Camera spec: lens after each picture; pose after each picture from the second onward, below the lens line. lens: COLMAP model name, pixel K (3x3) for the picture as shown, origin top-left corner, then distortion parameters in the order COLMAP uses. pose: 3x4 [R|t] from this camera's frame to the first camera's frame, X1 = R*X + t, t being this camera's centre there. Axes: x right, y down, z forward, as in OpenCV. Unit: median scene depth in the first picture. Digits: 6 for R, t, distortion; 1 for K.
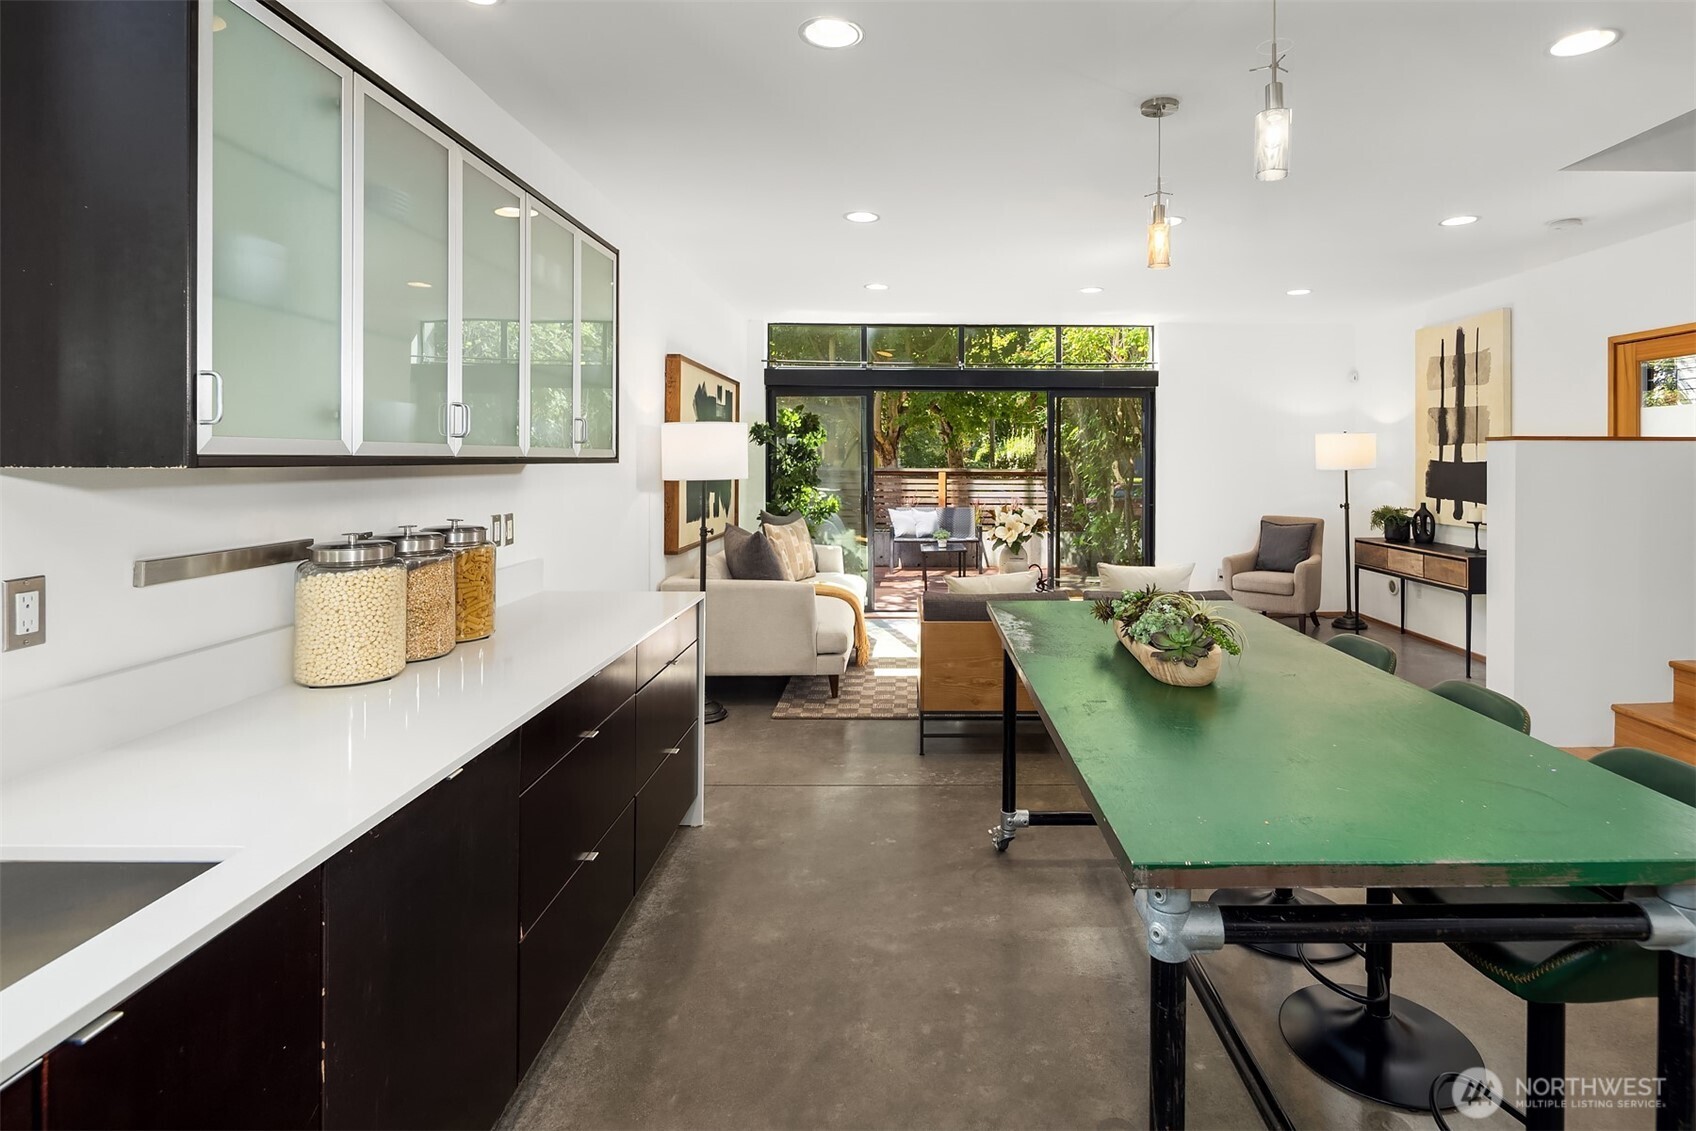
lens RADIAL K [[845.6, 0, 908.3], [0, 845.6, 455.9], [0, 0, 1]] dist [0.001481, 0.000092]
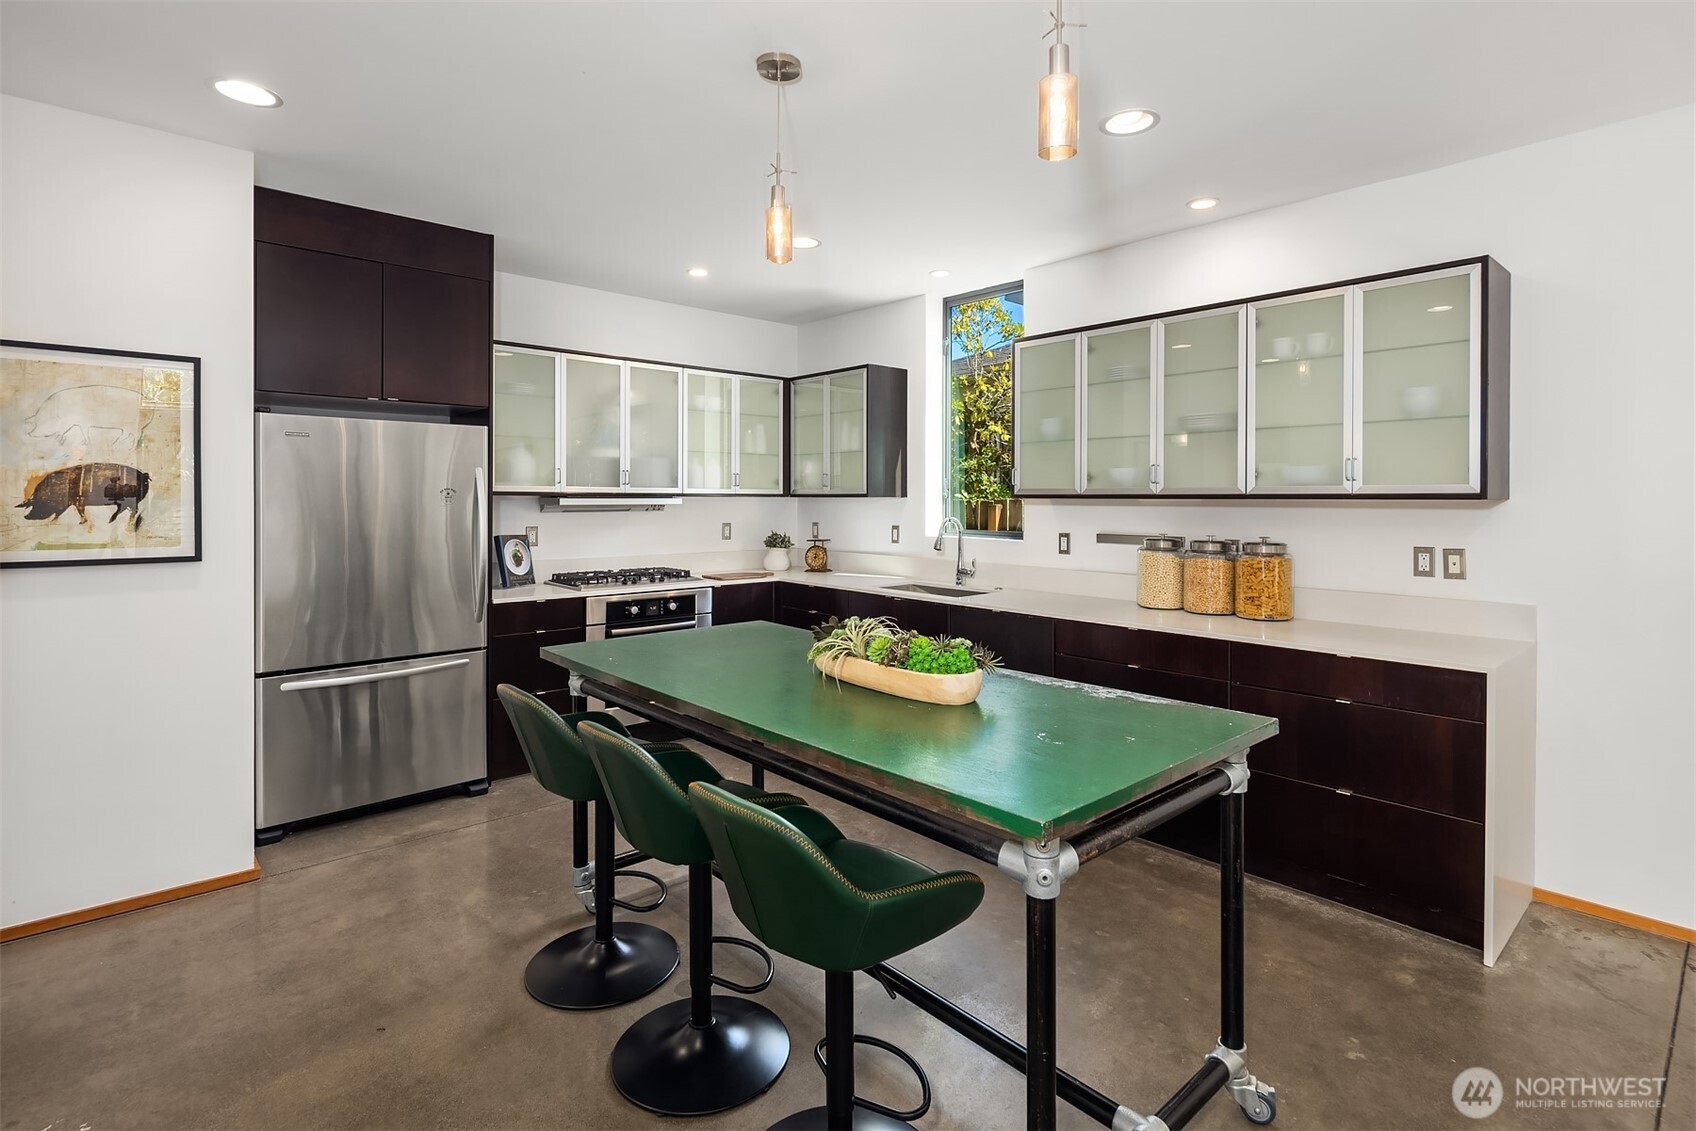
lens RADIAL K [[816.4, 0, 849.1], [0, 816.4, 503.1], [0, 0, 1]] dist [0.002278, 0.000454]
pose [[-0.749108, -0.000426, -0.662448, 0.597966], [-0.000699, 1.000000, 0.000148, 0.011232], [0.662448, 0.000573, -0.749108, 1.019225]]
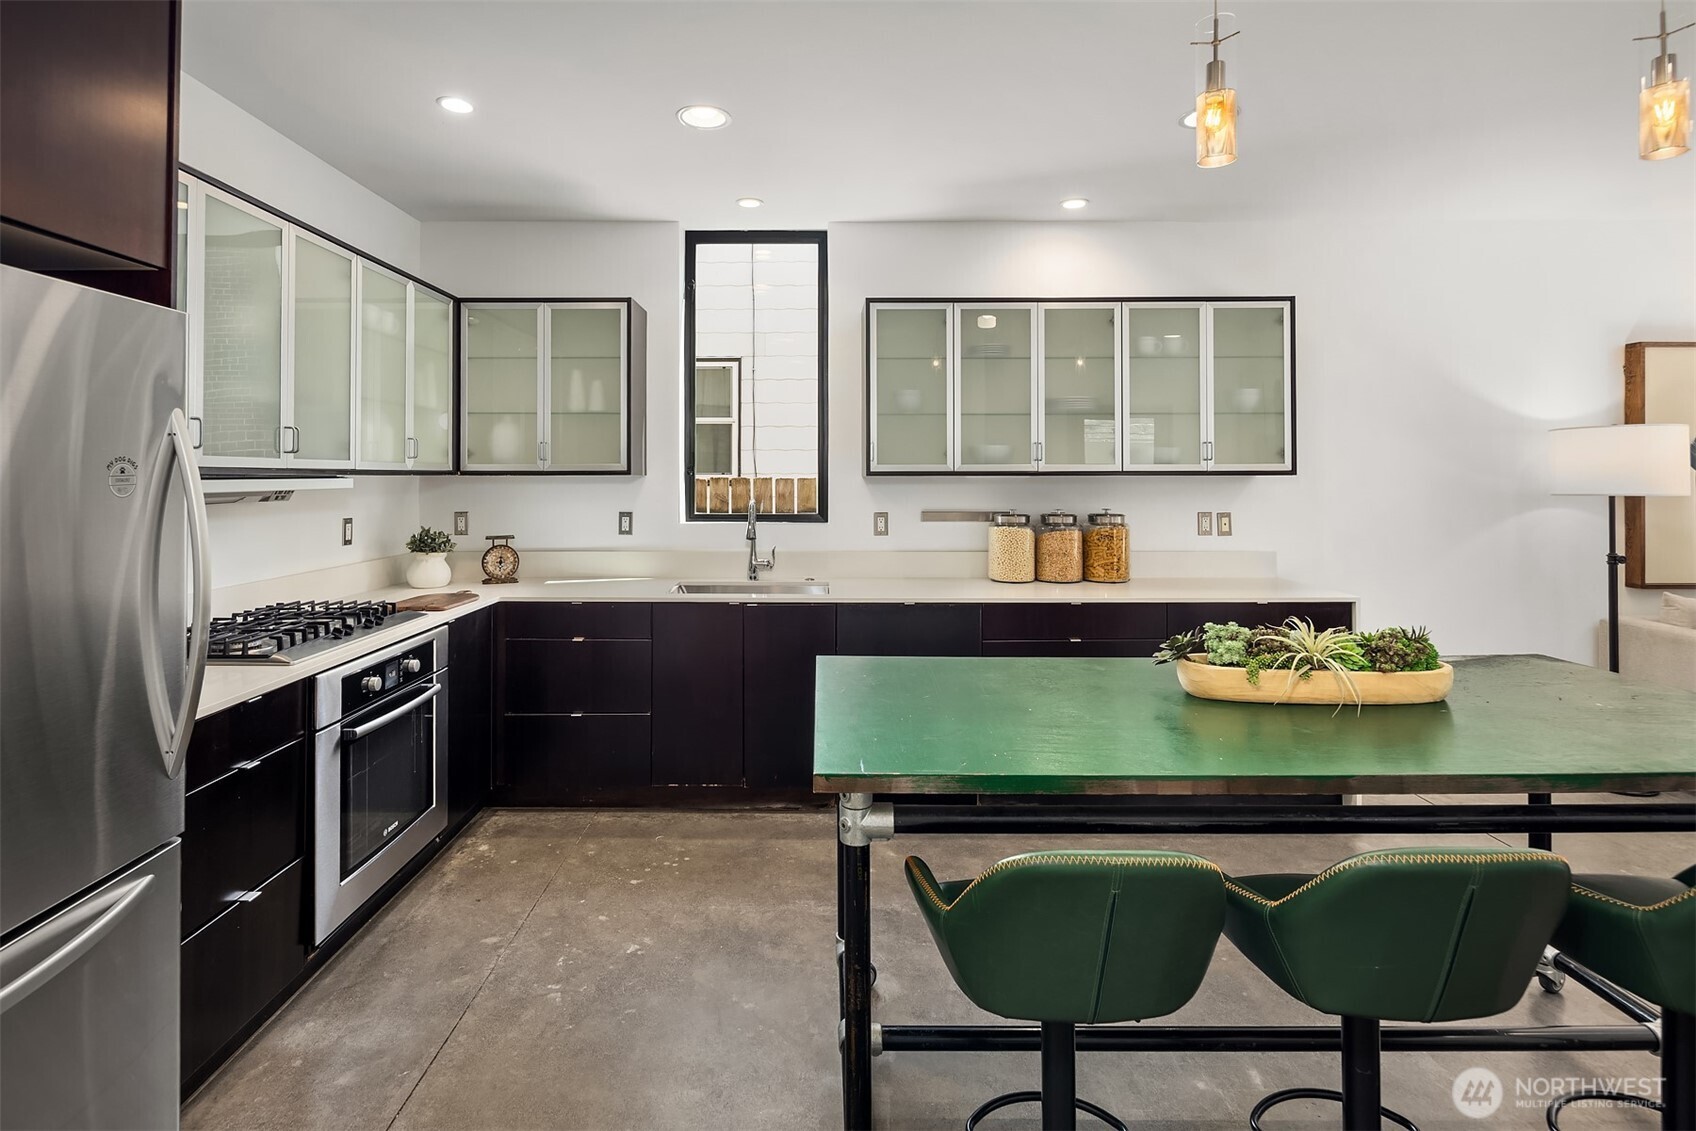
lens RADIAL K [[827.5, 0, 818.4], [0, 827.5, 463.4], [0, 0, 1]] dist [0.000048, -0.000320]
pose [[-0.011851, -0.017127, -0.999783, 0.697833], [0.007154, 0.999826, -0.017213, 0.006886], [0.999904, -0.007356, -0.011727, 0.297356]]
